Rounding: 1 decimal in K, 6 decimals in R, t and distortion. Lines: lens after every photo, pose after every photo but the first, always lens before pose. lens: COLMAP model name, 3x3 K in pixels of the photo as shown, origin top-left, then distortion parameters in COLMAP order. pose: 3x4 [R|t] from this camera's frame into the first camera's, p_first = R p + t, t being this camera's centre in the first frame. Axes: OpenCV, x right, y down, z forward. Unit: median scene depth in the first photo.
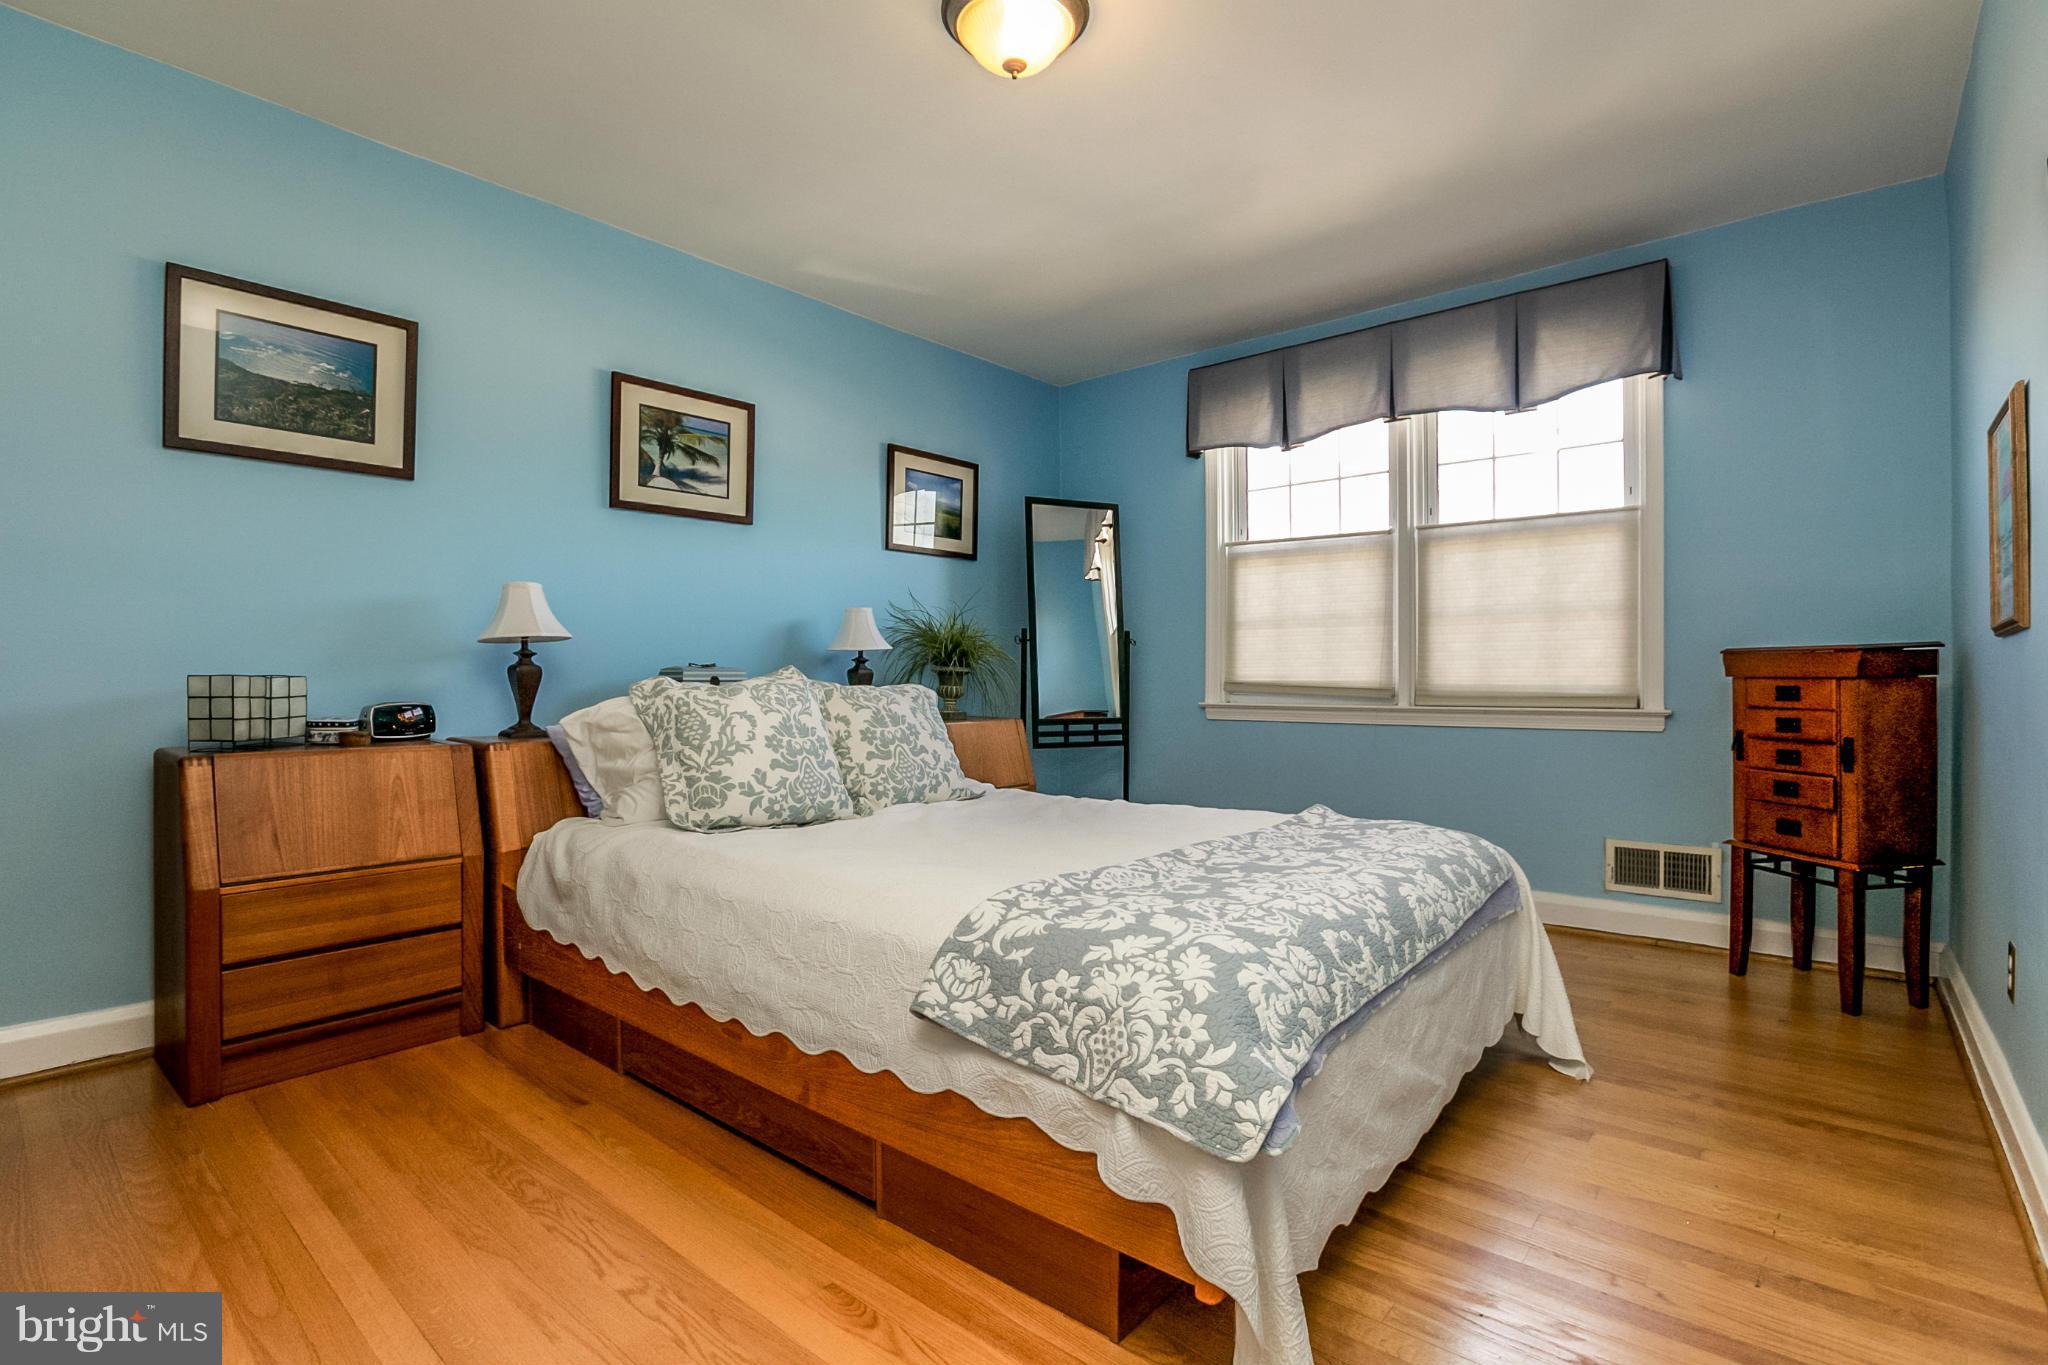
lens RADIAL K [[946.6, 0, 1016.8], [0, 946.6, 681.8], [0, 0, 1]] dist [-0.032825, -0.000426]
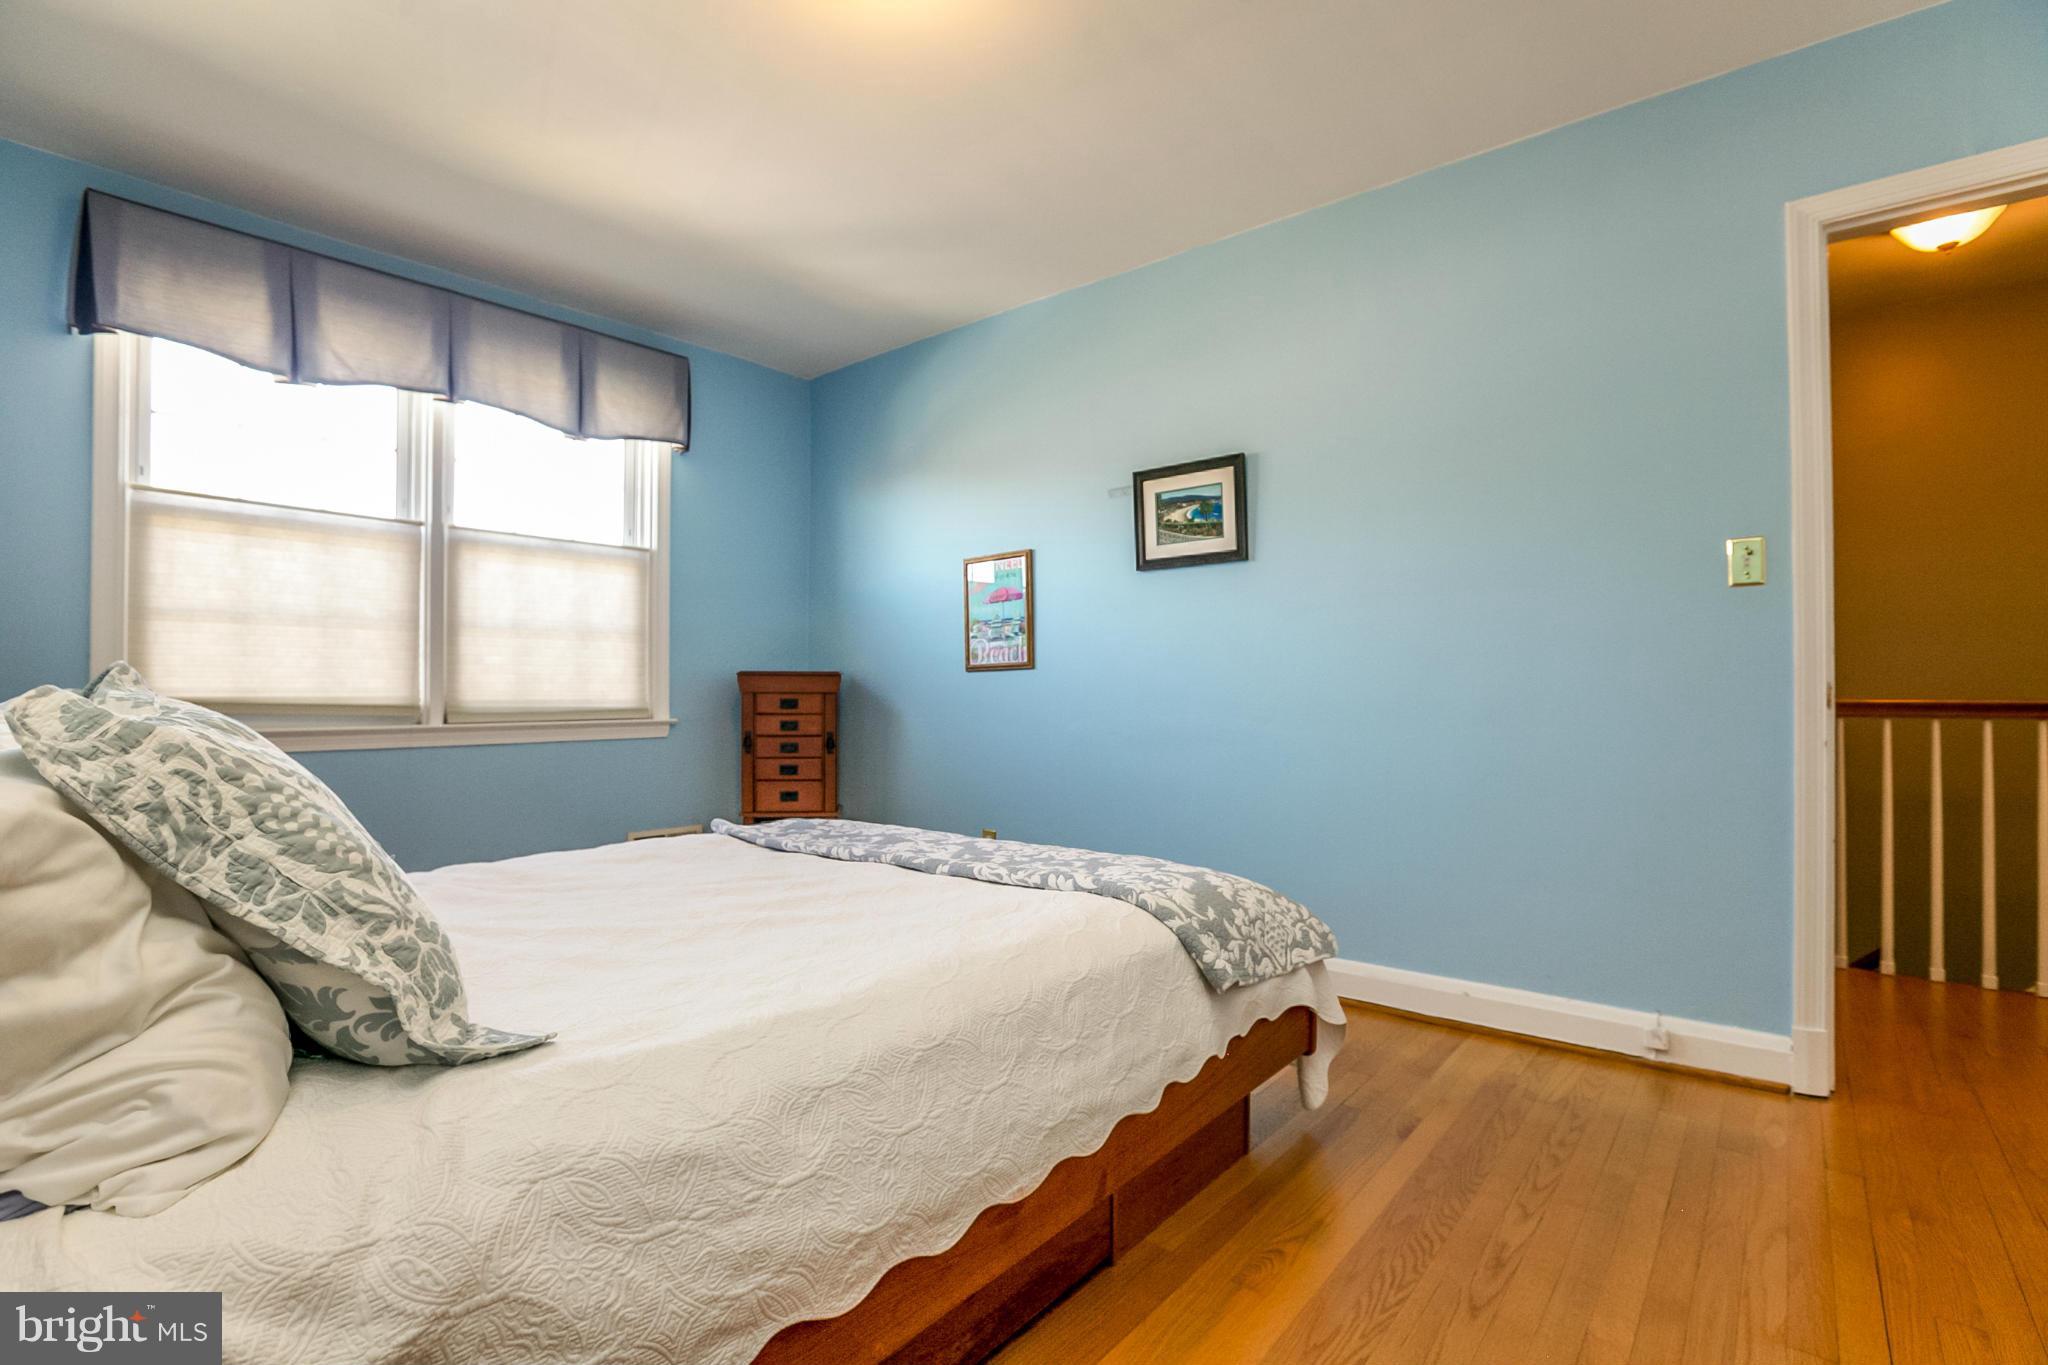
lens RADIAL K [[946.6, 0, 1016.7], [0, 946.6, 687.5], [0, 0, 1]] dist [-0.032825, -0.000426]
pose [[0.001148, 0.005666, 0.999983, -0.537321], [0.005761, 0.999967, -0.005672, -0.002006], [-0.999983, 0.005768, 0.001115, 0.539570]]
